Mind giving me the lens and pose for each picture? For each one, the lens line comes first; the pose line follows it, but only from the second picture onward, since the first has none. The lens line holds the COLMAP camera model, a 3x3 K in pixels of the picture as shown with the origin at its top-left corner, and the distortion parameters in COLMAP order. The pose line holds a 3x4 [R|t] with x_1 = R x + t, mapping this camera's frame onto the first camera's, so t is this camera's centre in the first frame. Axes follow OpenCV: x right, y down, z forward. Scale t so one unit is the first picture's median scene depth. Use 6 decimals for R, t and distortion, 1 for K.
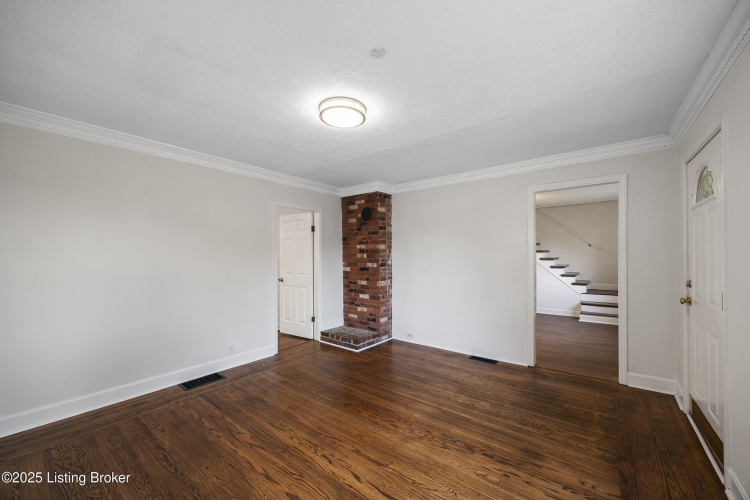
lens RADIAL K [[285.7, 0, 375.6], [0, 285.7, 255.7], [0, 0, 1]] dist [-0.002414, -0.000224]
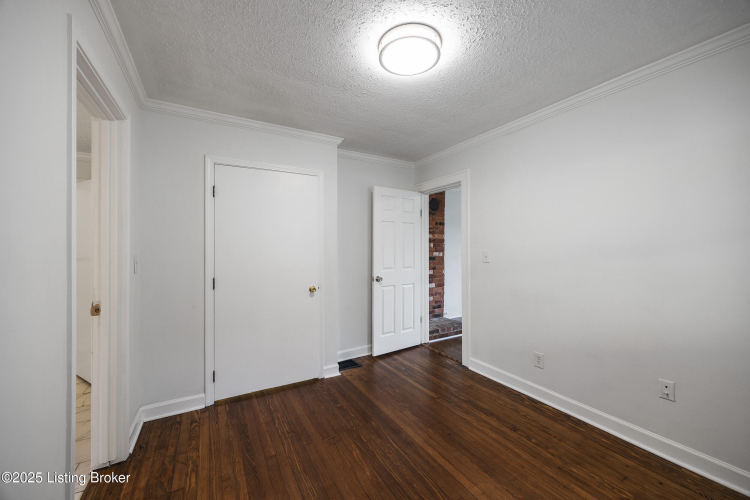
lens RADIAL K [[286.6, 0, 375.0], [0, 286.6, 250.0], [0, 0, 1]] dist [-0.000739, -0.000060]
pose [[0.367248, -0.003599, 0.930116, -1.730909], [-0.003643, 0.999979, 0.005308, 0.020216], [-0.930116, -0.005338, 0.367227, 1.339970]]
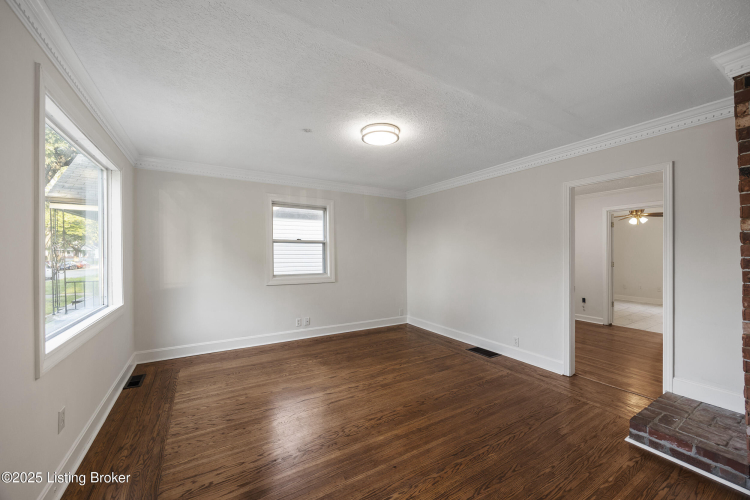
lens RADIAL K [[293.5, 0, 382.5], [0, 293.5, 254.7], [0, 0, 1]] dist [-0.015150, -0.000021]
pose [[-0.338418, 0.004996, -0.940982, 0.808848], [0.005059, 0.999981, 0.003490, 0.004503], [0.940982, -0.003580, -0.338437, 1.096031]]
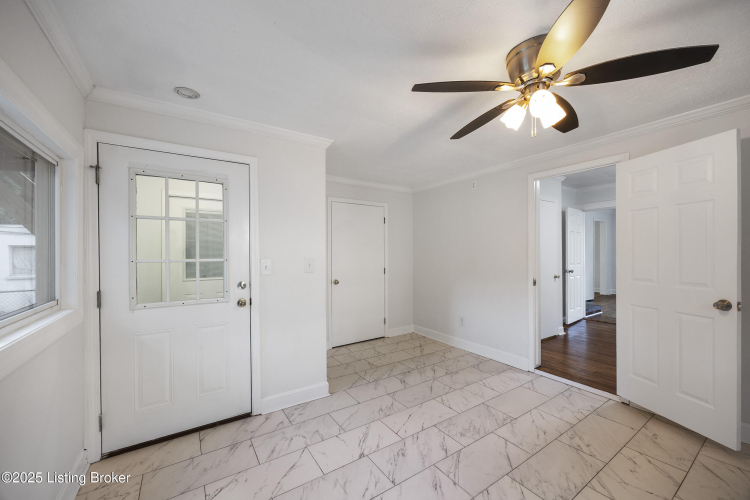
lens RADIAL K [[292.1, 0, 374.4], [0, 292.1, 257.0], [0, 0, 1]] dist [-0.001285, -0.000109]
pose [[0.313221, -0.015520, 0.949553, -2.721089], [0.000104, 0.999867, 0.016309, 0.030782], [-0.949680, -0.005010, 0.313181, 2.383843]]
